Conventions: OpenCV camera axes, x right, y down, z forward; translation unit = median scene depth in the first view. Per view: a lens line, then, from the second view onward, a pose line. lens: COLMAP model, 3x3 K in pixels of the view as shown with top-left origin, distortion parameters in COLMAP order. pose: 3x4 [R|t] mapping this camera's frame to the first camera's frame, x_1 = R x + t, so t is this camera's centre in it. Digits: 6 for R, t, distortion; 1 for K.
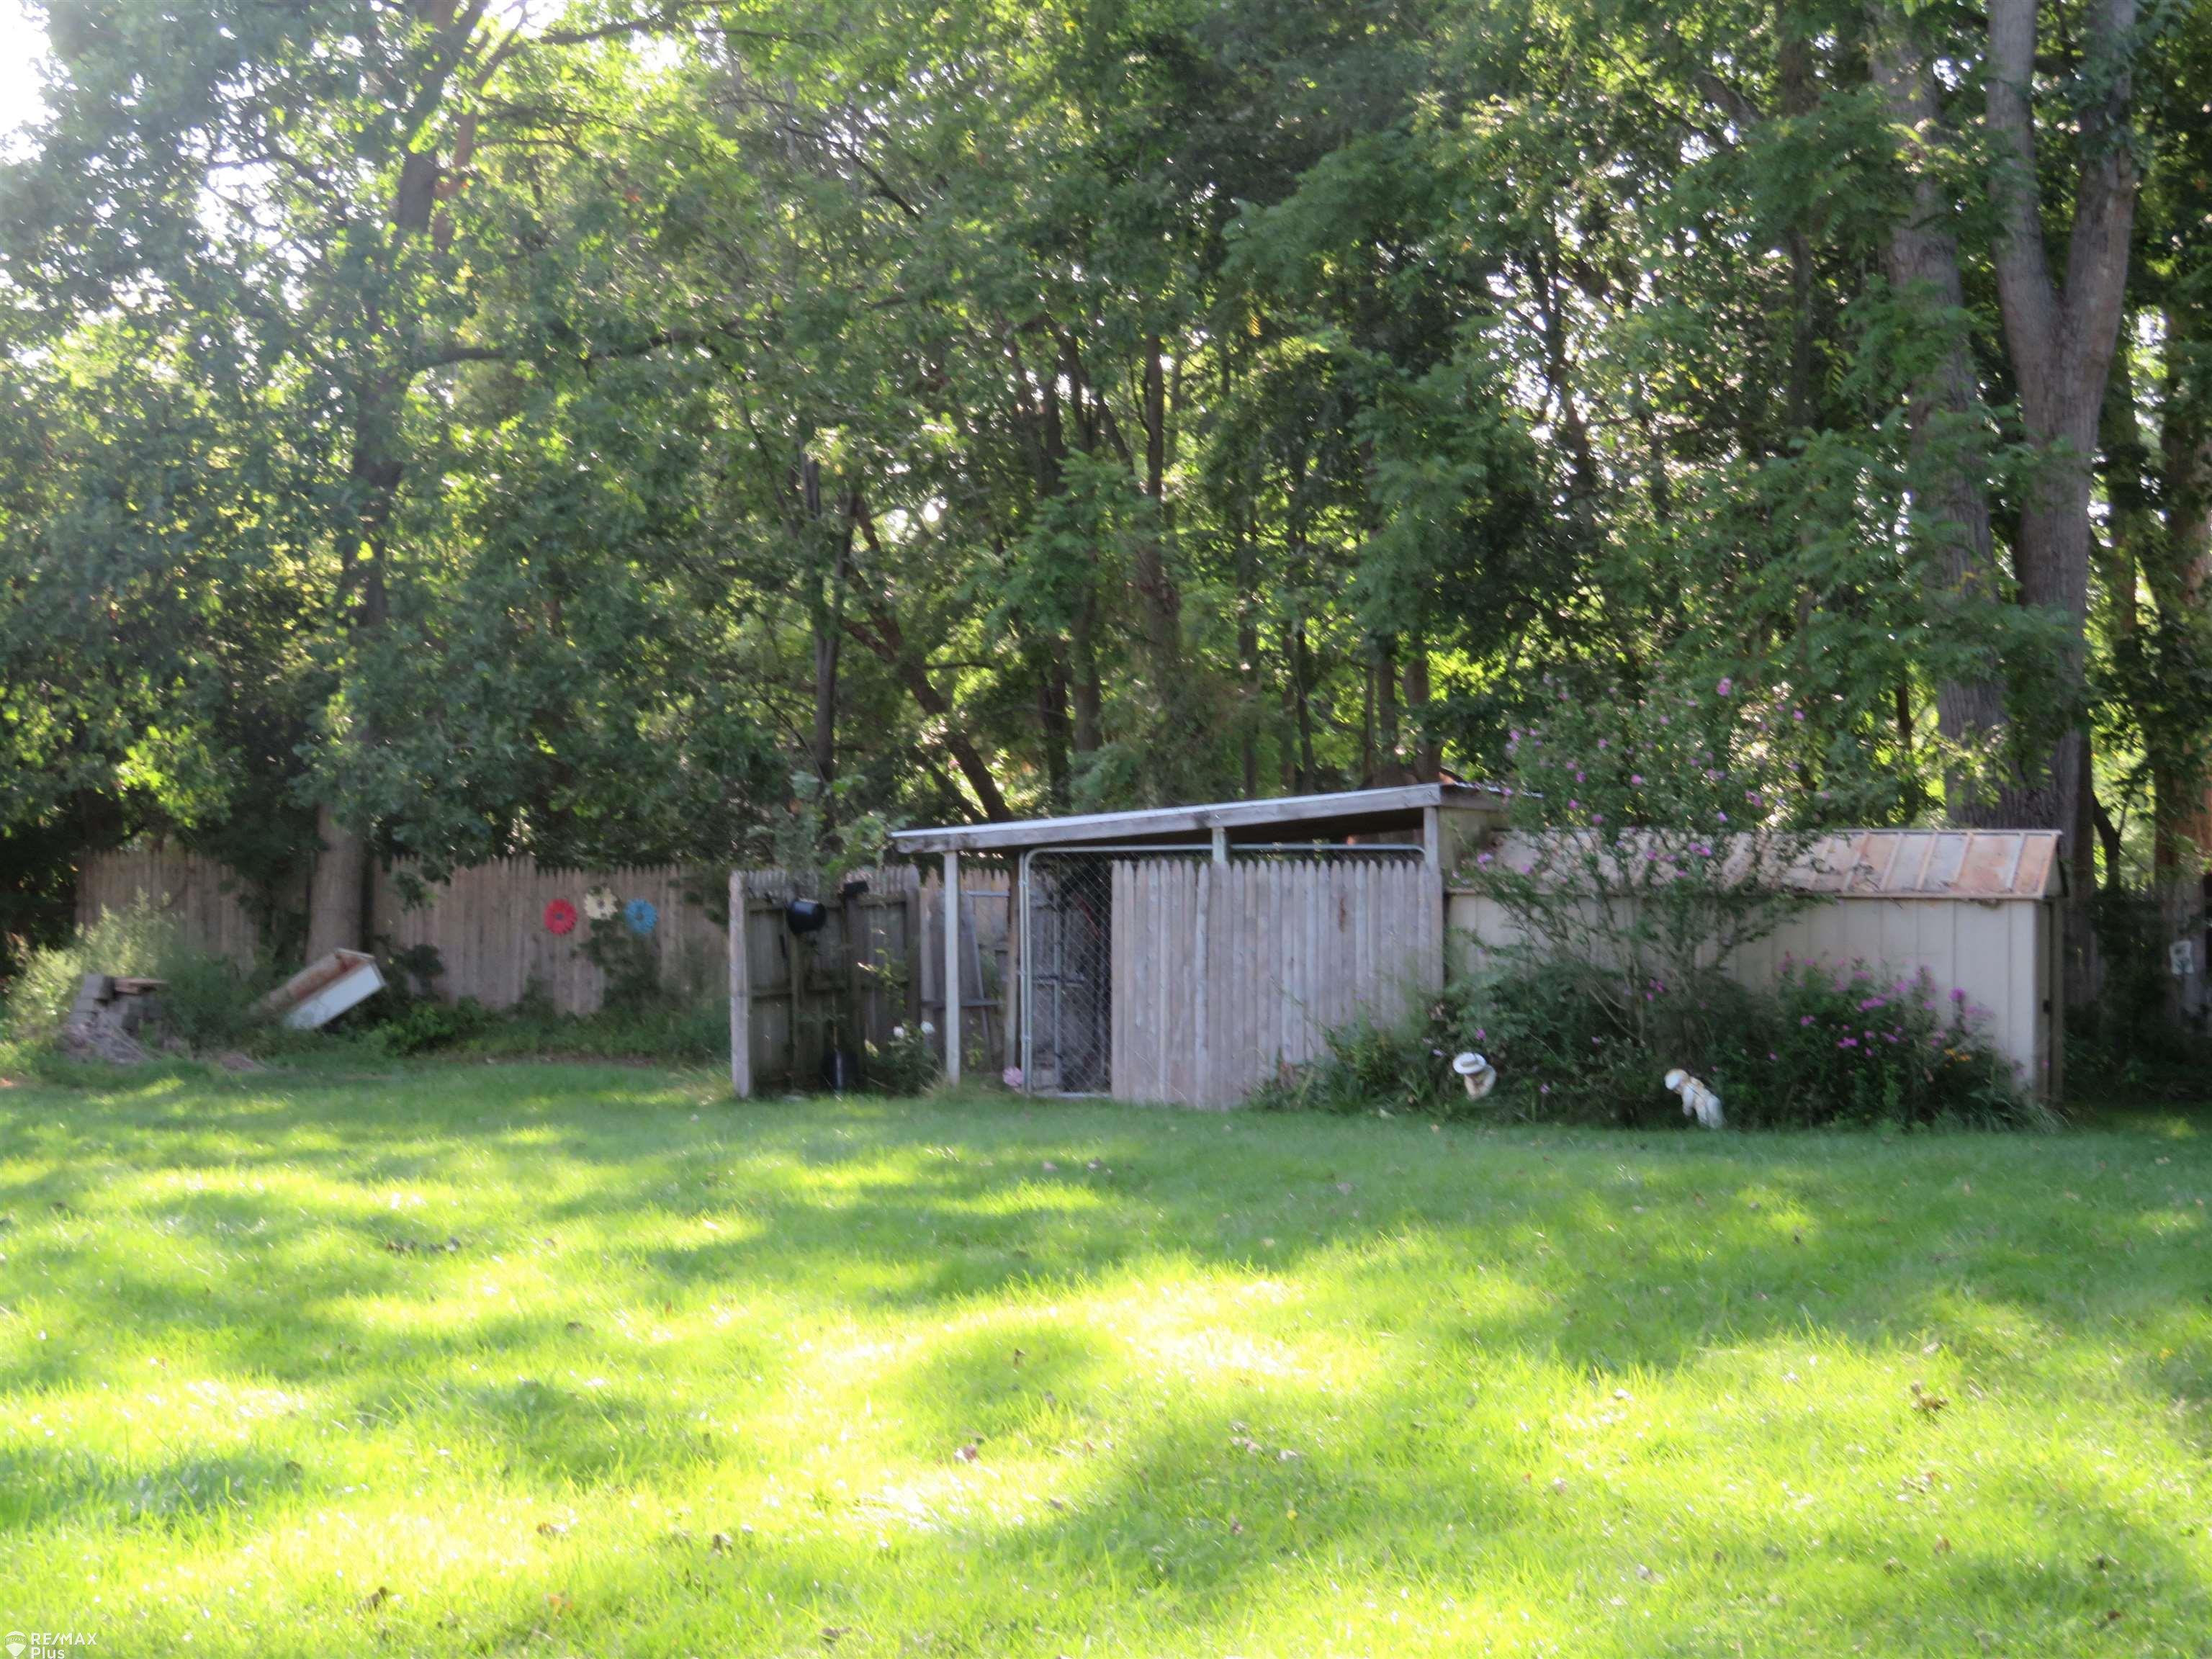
lens RADIAL K [[2583.2, 0, 1105.4], [0, 2583.2, 835.5], [0, 0, 1]] dist [-0.004344, 0.000000]
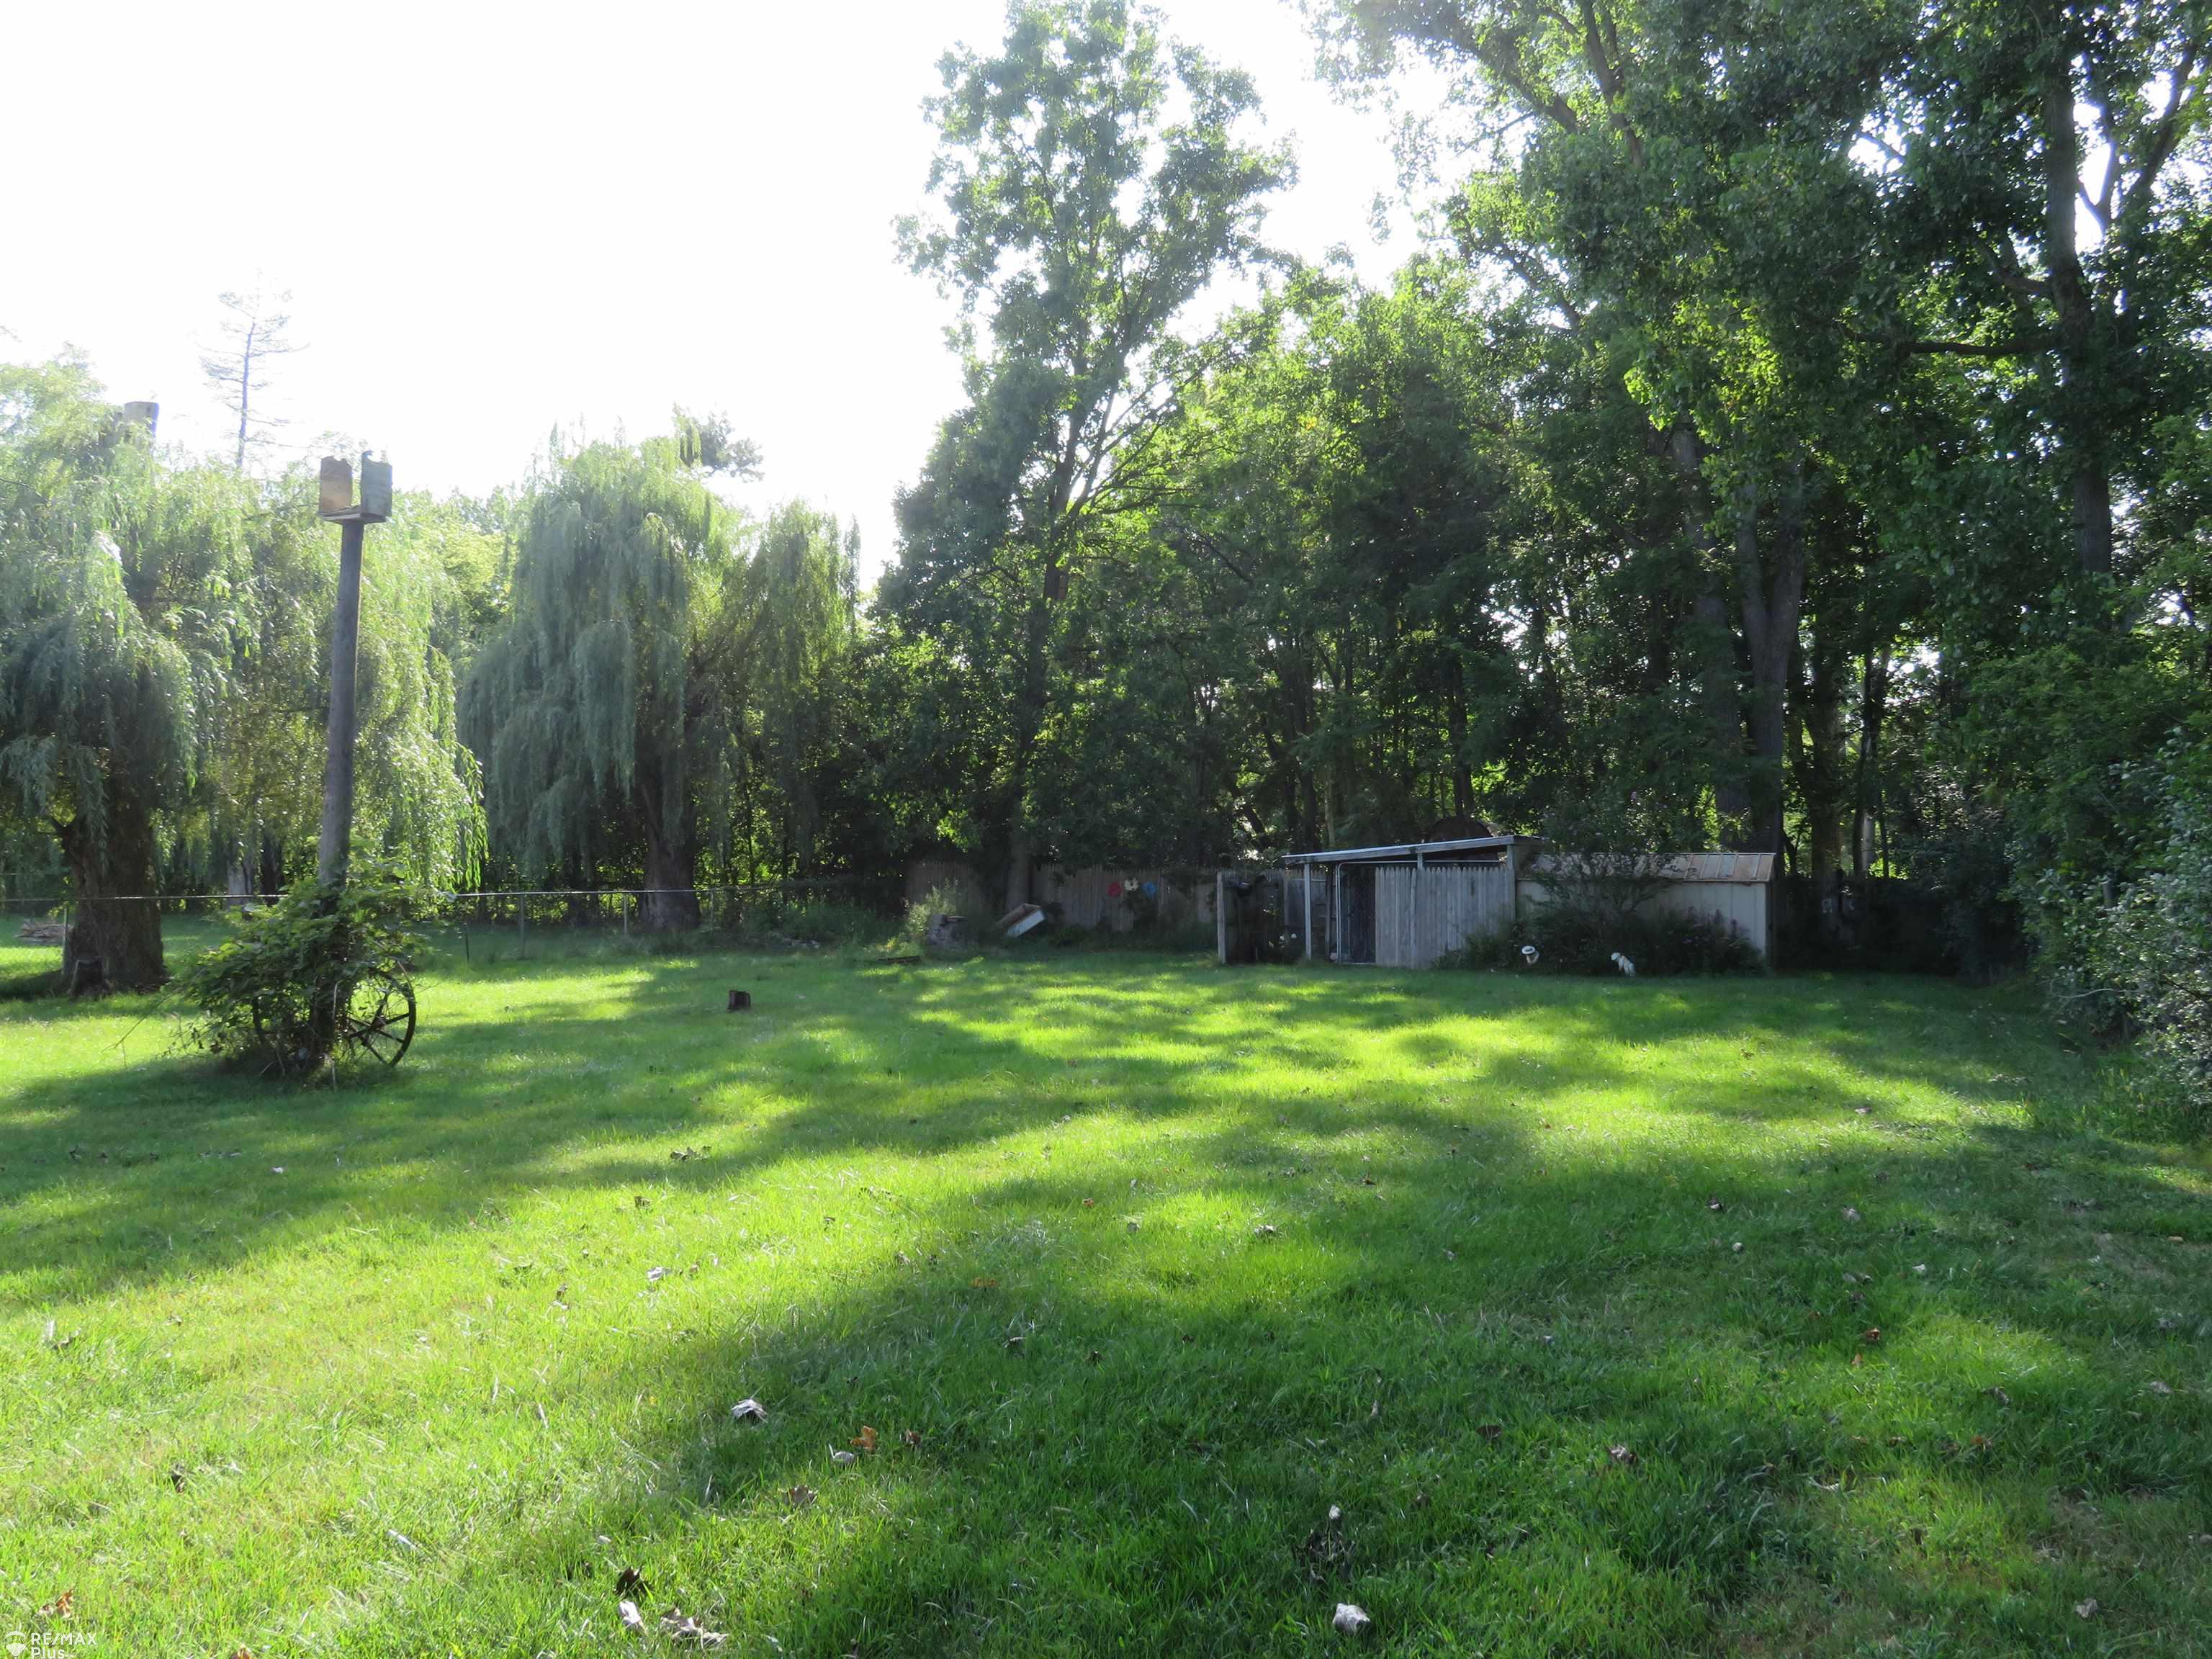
lens RADIAL K [[1459.5, 0, 1106.8], [0, 1459.5, 824.0], [0, 0, 1]] dist [-0.000309, 0.000889]
pose [[0.998197, -0.004978, -0.059822, -0.166251], [0.004384, 0.999940, -0.010047, -0.017822], [0.059869, 0.009767, 0.998158, -0.384316]]
